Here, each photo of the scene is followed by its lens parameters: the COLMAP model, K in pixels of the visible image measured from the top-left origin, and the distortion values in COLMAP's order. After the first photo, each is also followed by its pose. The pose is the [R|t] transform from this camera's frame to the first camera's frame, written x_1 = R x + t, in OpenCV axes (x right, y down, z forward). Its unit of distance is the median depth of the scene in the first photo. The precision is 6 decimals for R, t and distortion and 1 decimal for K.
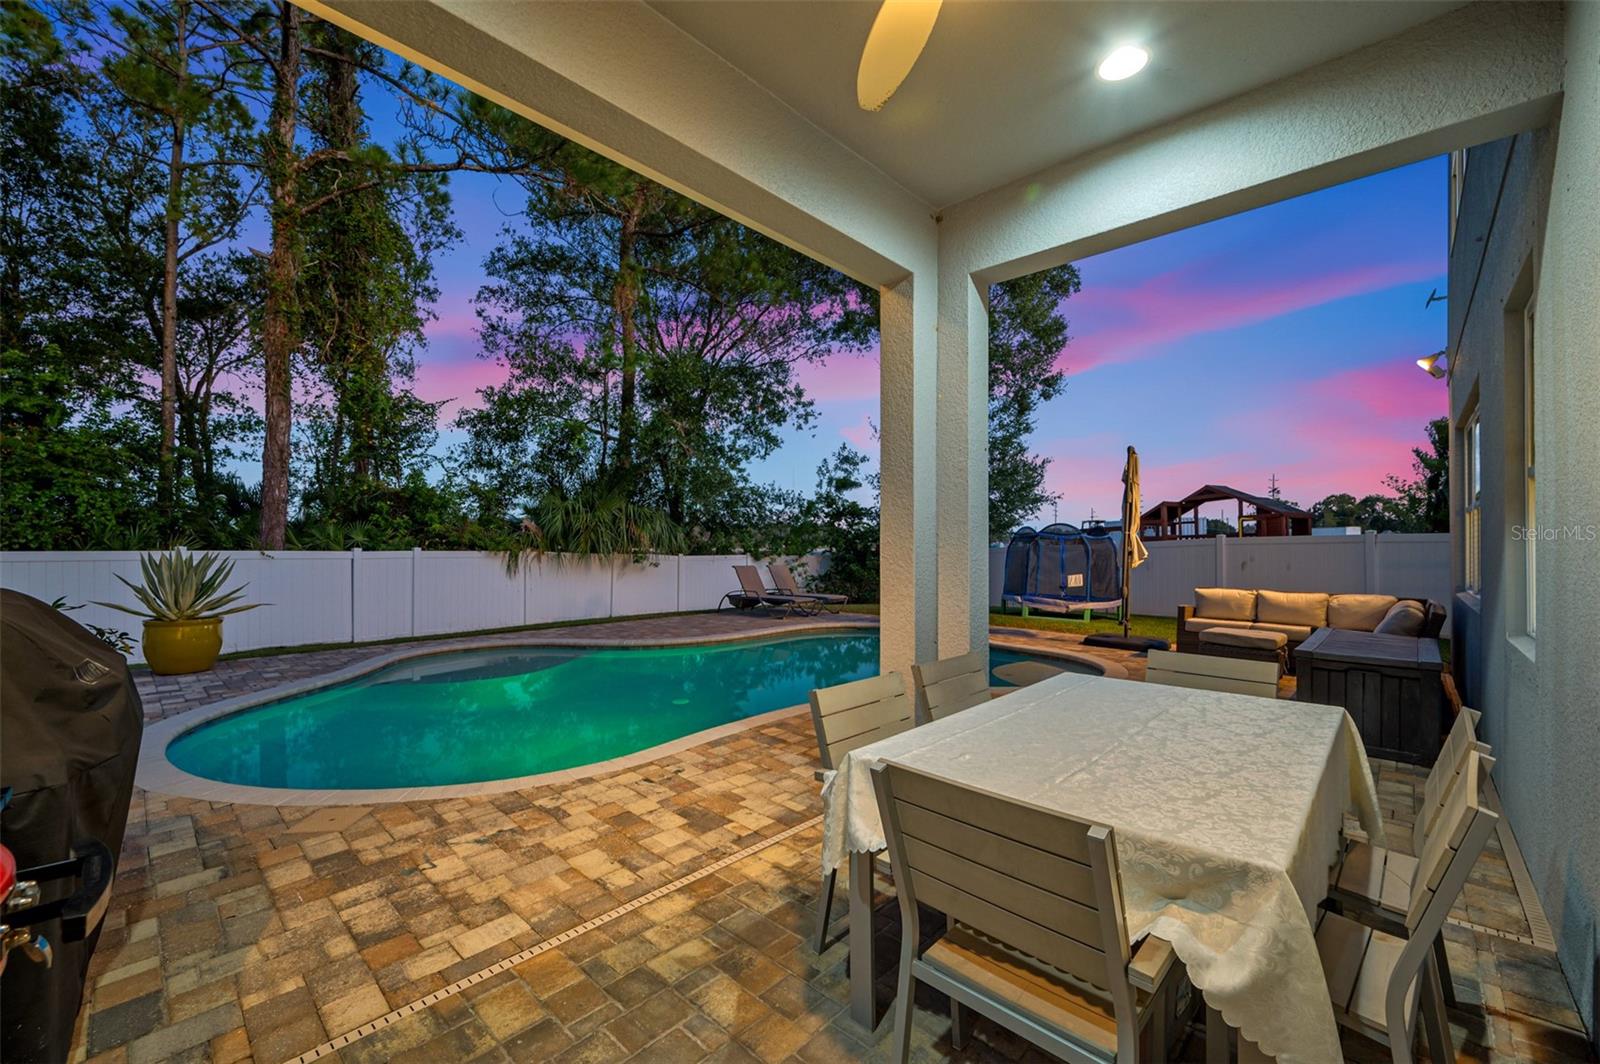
lens RADIAL K [[640.4, 0, 804.0], [0, 640.4, 541.5], [0, 0, 1]] dist [-0.002425, -0.000236]
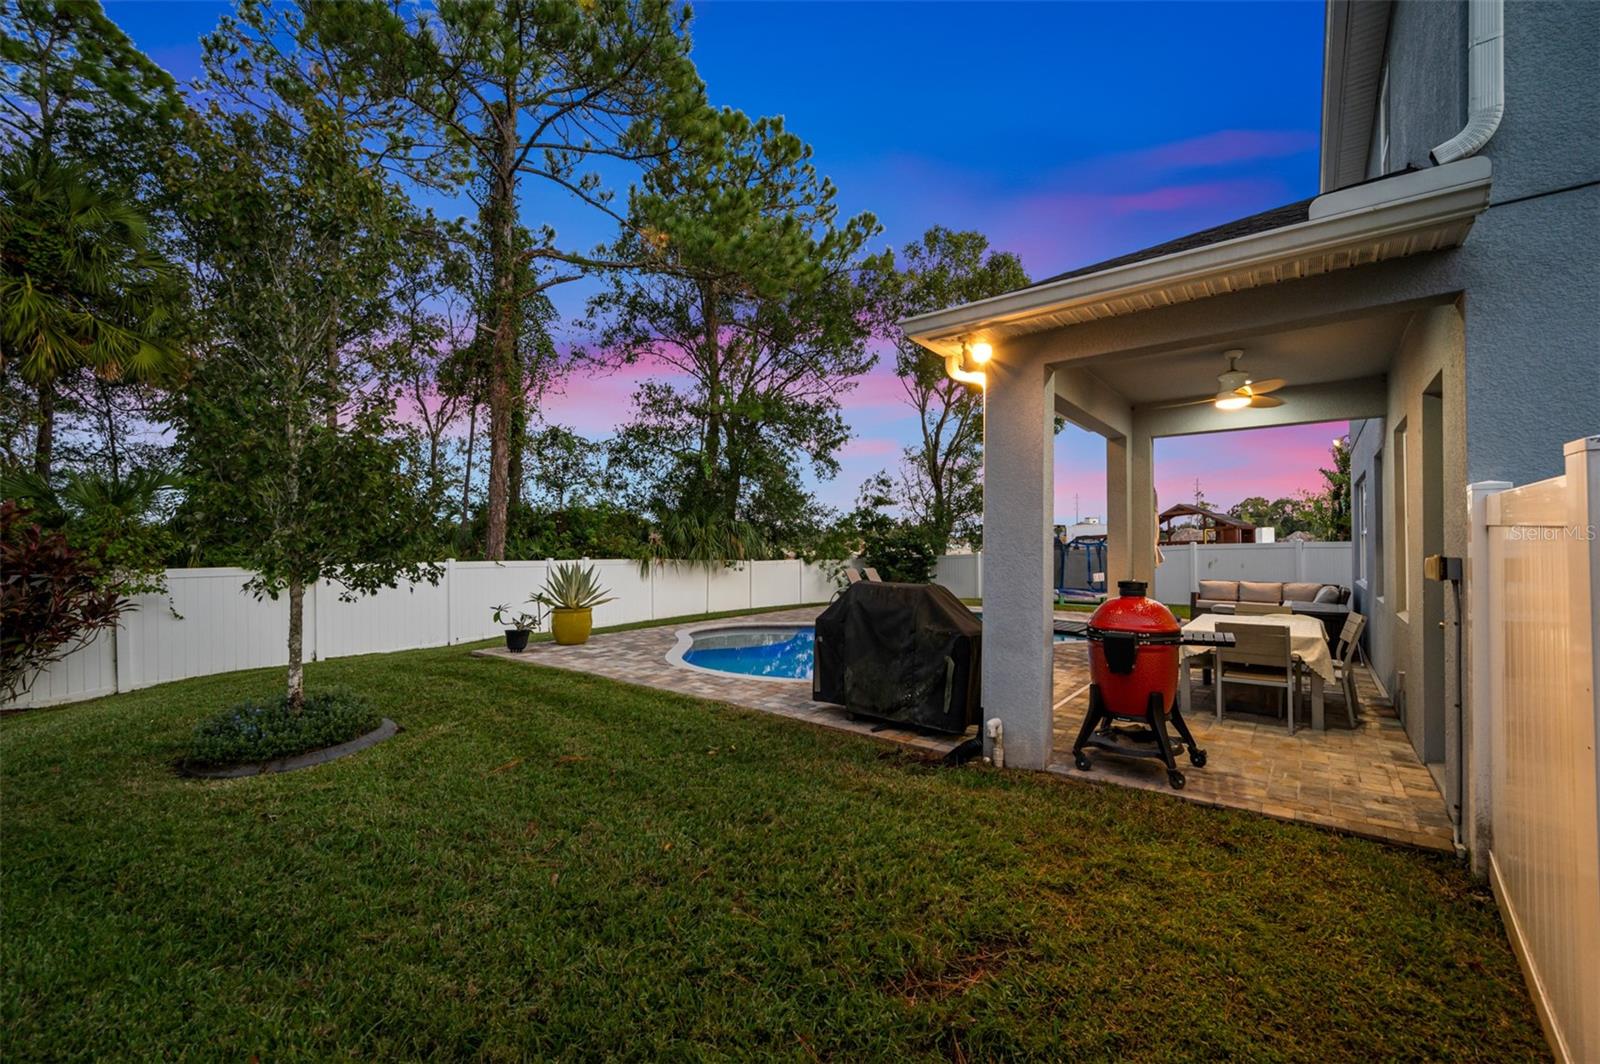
lens RADIAL K [[640.4, 0, 804.0], [0, 640.4, 541.5], [0, 0, 1]] dist [-0.002425, -0.000236]
pose [[0.996311, -0.007810, 0.085465, -0.221014], [0.008091, 0.999963, -0.002940, -0.011617], [-0.085439, 0.003620, 0.996337, -0.215423]]
